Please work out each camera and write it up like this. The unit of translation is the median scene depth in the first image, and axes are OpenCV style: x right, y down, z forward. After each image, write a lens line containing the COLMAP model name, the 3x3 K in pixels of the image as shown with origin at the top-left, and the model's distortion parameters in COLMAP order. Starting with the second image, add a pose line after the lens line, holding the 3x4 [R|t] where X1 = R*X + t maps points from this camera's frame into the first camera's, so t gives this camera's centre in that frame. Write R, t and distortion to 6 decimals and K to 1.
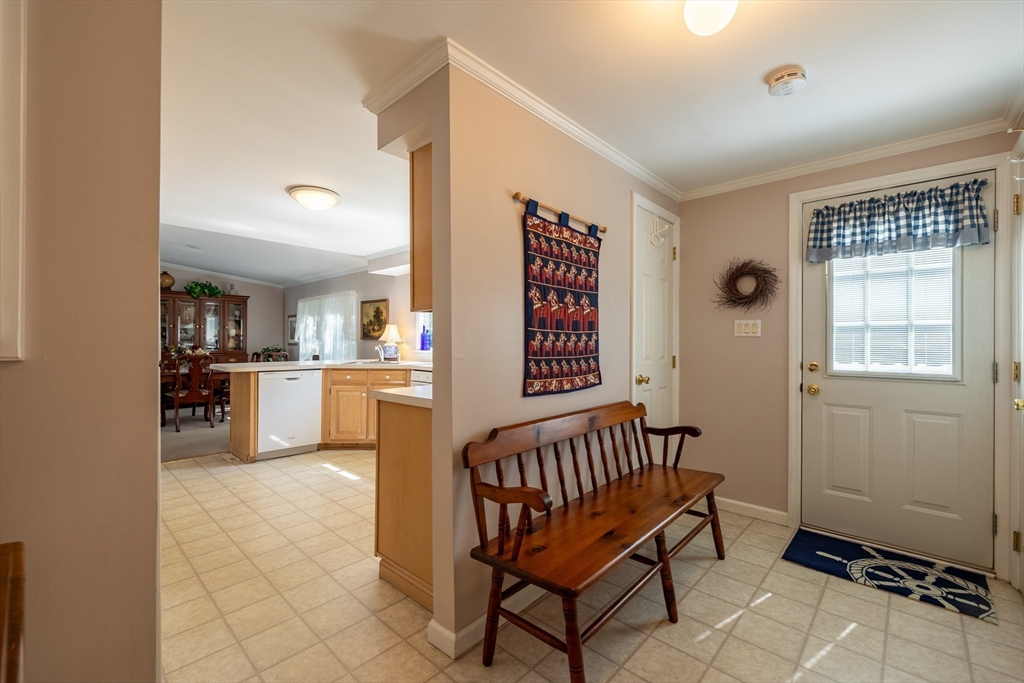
lens RADIAL K [[431.2, 0, 507.5], [0, 431.2, 340.4], [0, 0, 1]] dist [-0.001052, 0.000127]
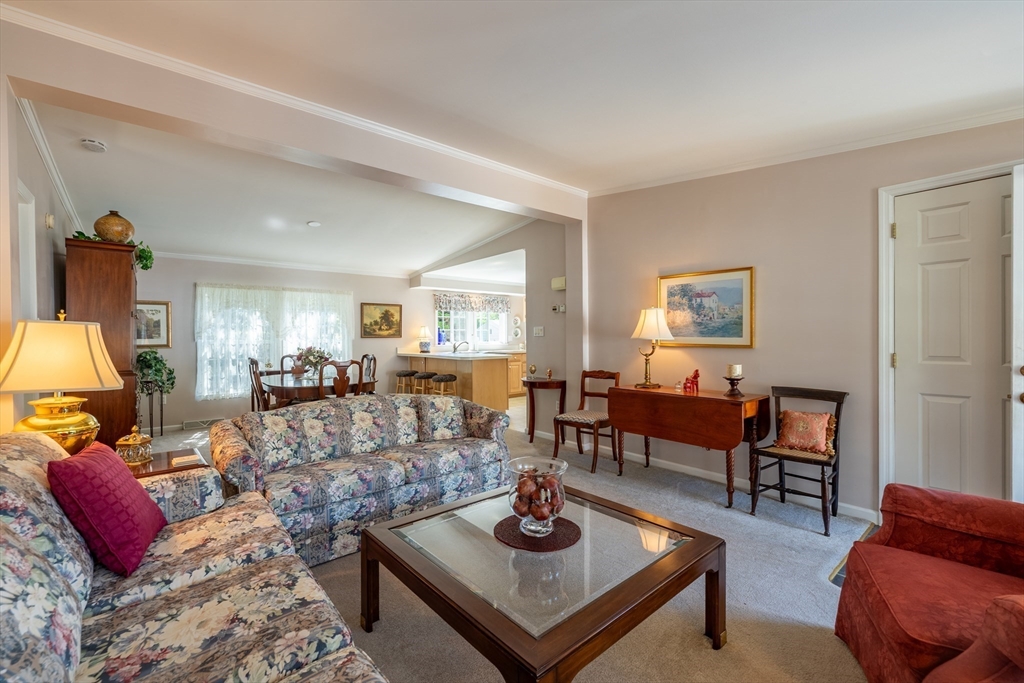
lens RADIAL K [[431.2, 0, 511.8], [0, 431.2, 336.7], [0, 0, 1]] dist [-0.001052, 0.000127]
pose [[0.098083, -0.007858, 0.995147, -1.503738], [0.004248, 0.999963, 0.007478, -0.011793], [-0.995169, 0.003494, 0.098112, 0.556075]]
